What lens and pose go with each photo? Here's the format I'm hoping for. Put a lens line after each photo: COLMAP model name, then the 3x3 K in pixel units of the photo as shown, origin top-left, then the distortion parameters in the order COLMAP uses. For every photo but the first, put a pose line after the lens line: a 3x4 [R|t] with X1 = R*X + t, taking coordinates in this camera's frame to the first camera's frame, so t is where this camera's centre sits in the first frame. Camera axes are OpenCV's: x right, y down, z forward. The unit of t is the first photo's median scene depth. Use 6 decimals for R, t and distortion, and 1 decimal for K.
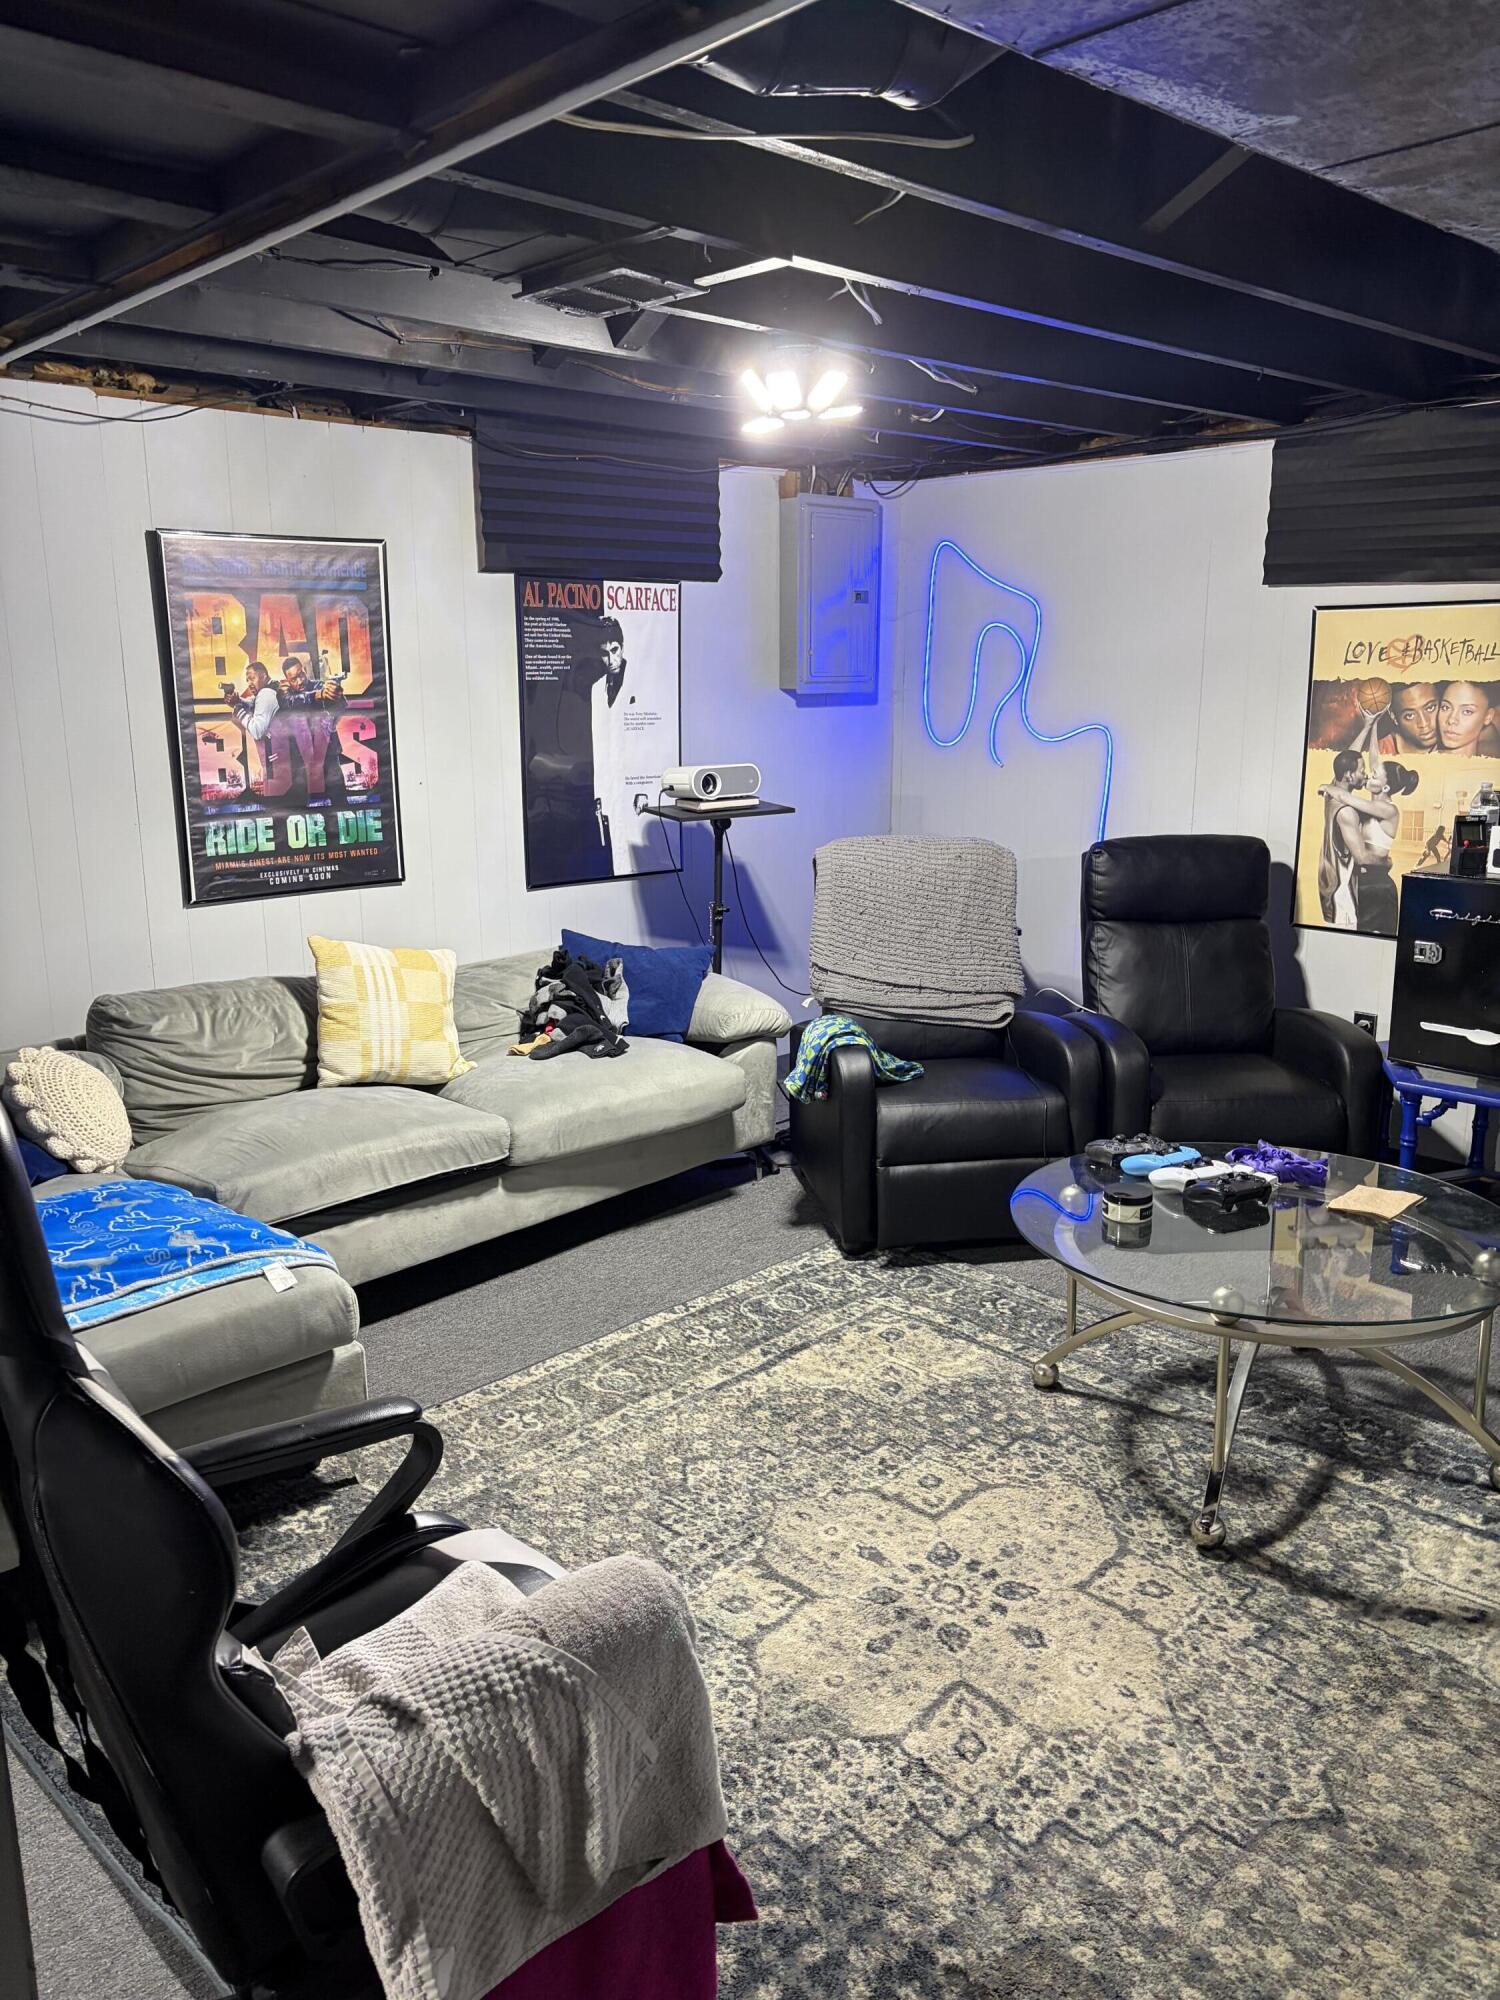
lens RADIAL K [[1500.8, 0, 759.6], [0, 1500.8, 1002.7], [0, 0, 1]] dist [0.047416, -0.047103]
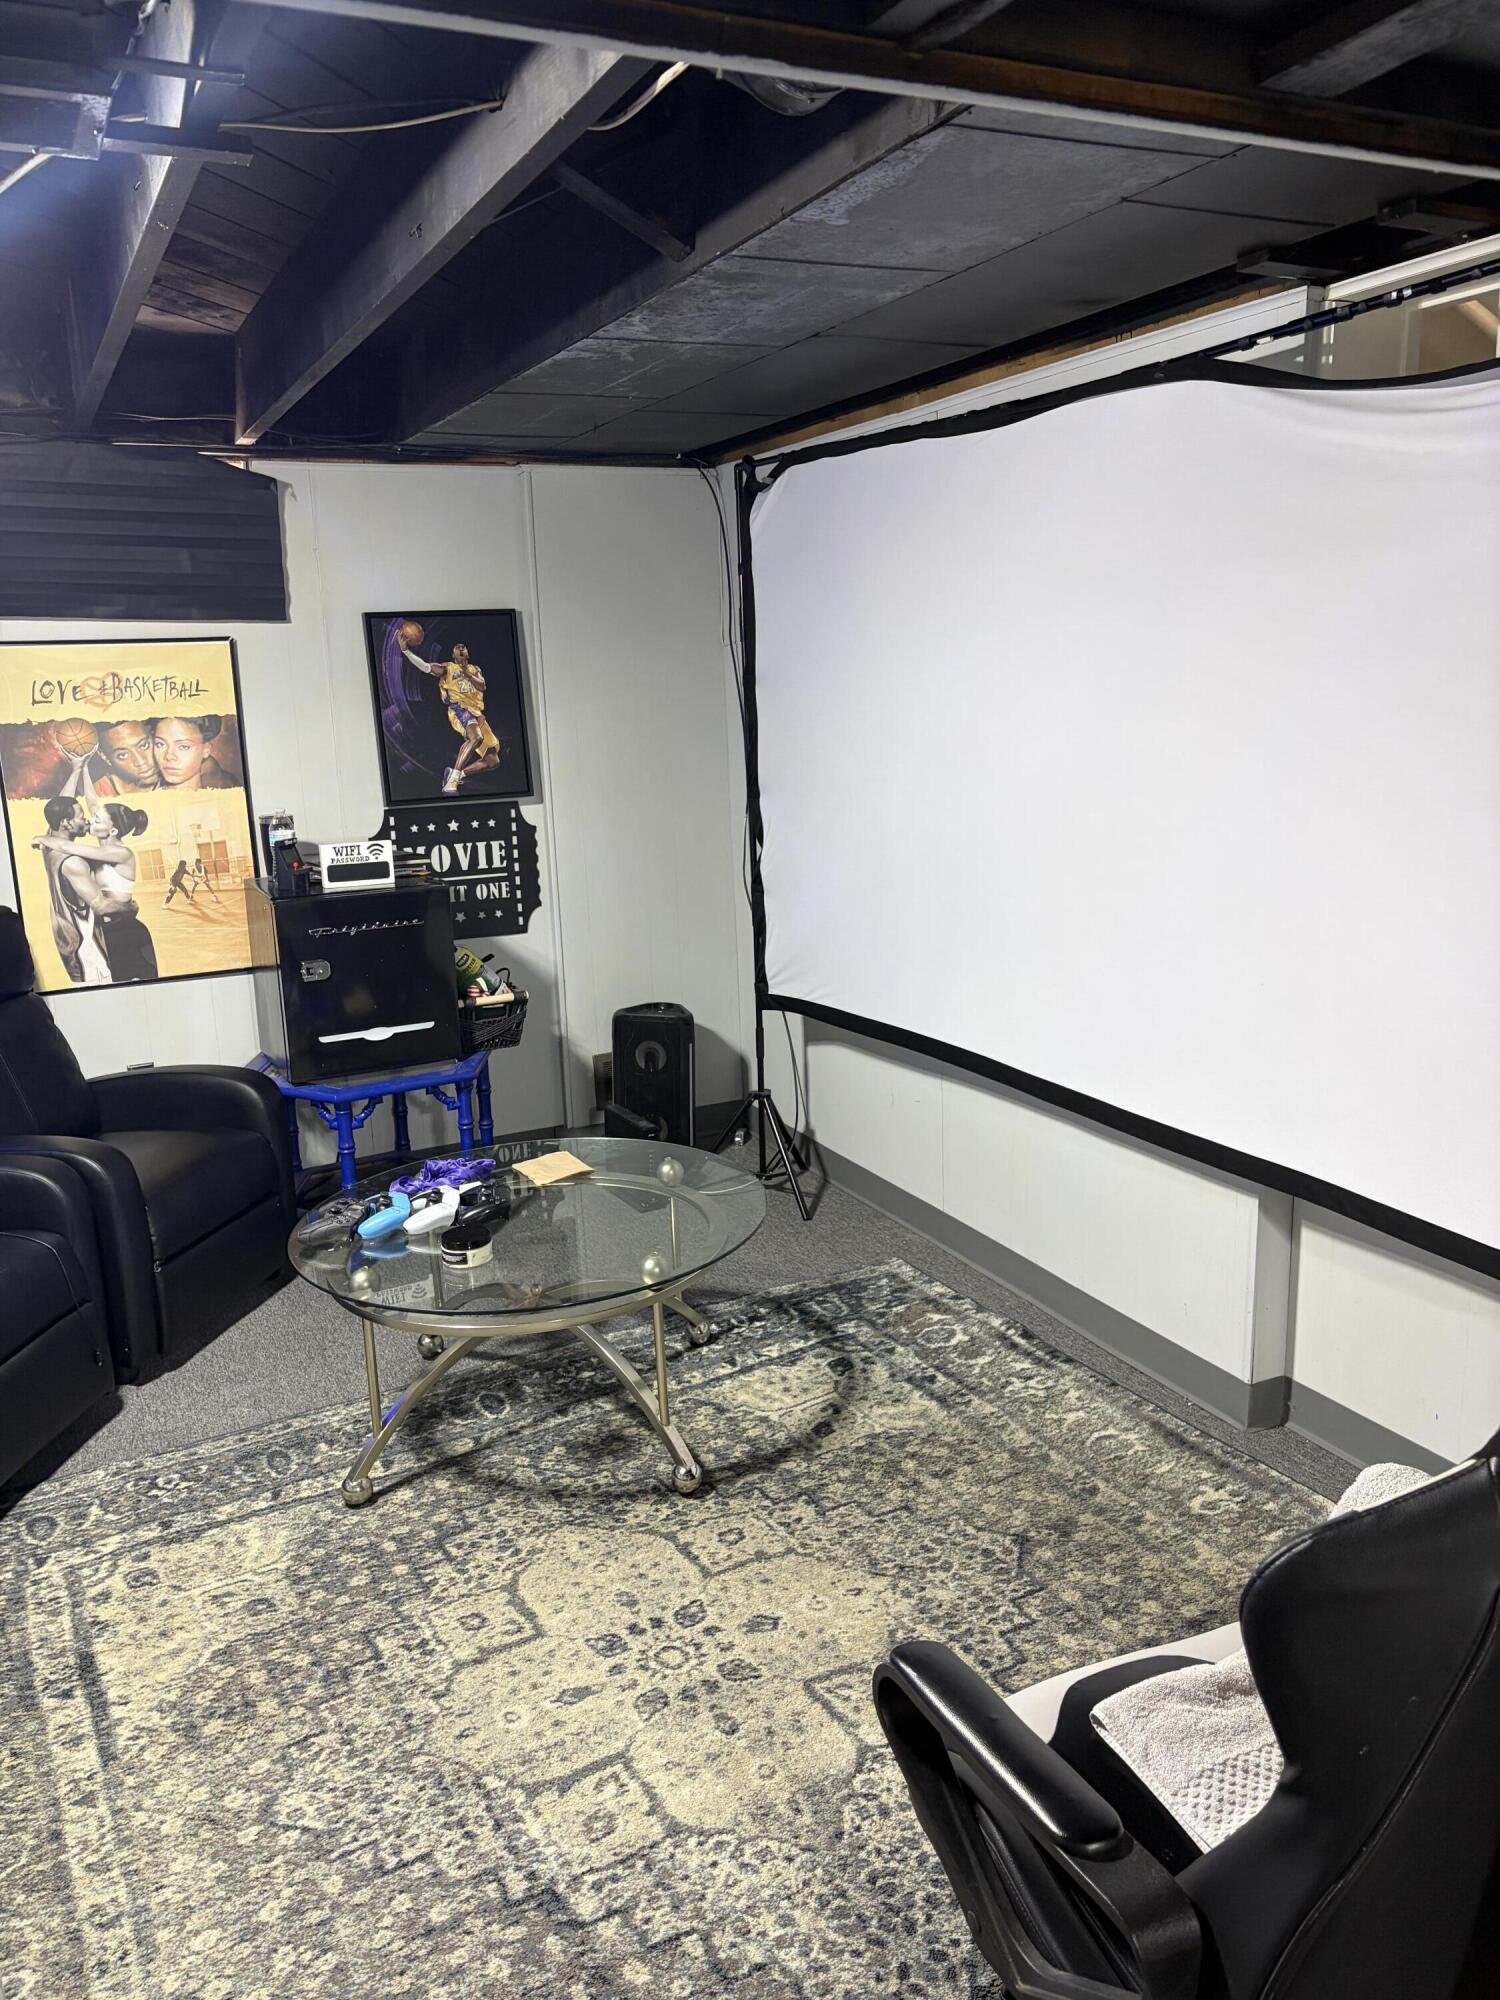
lens RADIAL K [[1500.8, 0, 744.9], [0, 1500.8, 1003.5], [0, 0, 1]] dist [0.047416, -0.047103]
pose [[0.290383, -0.214699, 0.932514, -0.427183], [0.248121, 0.958069, 0.143318, -0.082809], [-0.924183, 0.189759, 0.331478, 0.364995]]
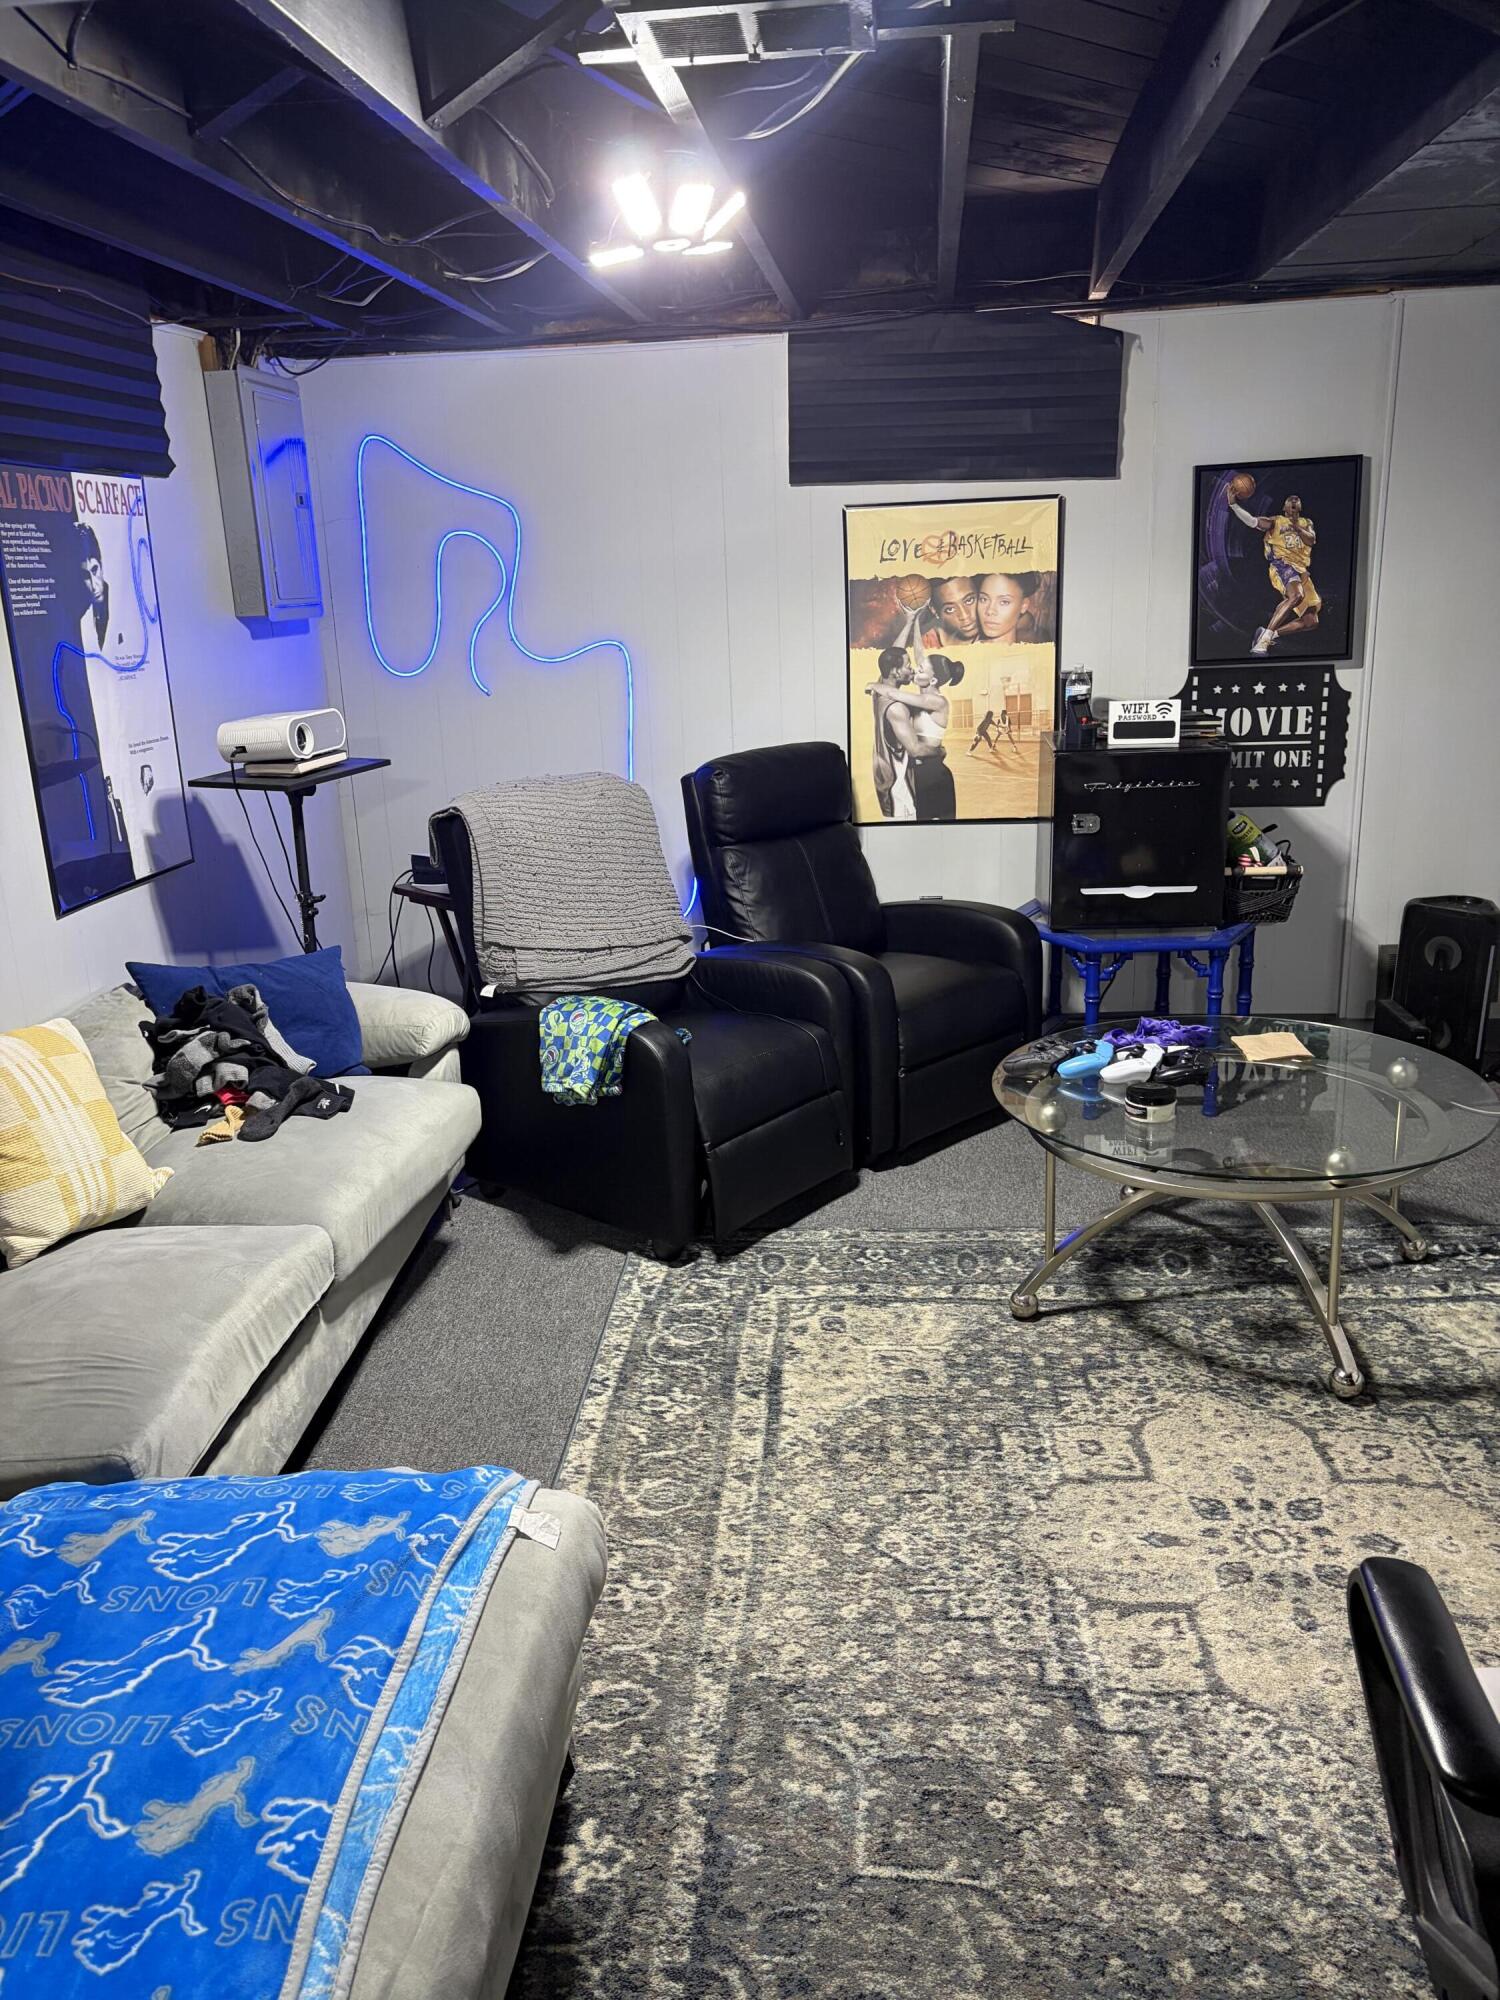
lens RADIAL K [[1500.8, 0, 749.3], [0, 1500.8, 1000.3], [0, 0, 1]] dist [0.047416, -0.047103]
pose [[0.763121, -0.205679, 0.612652, -0.408828], [0.180821, 0.978094, 0.103134, -0.061207], [-0.620444, 0.032077, 0.783595, 0.292089]]
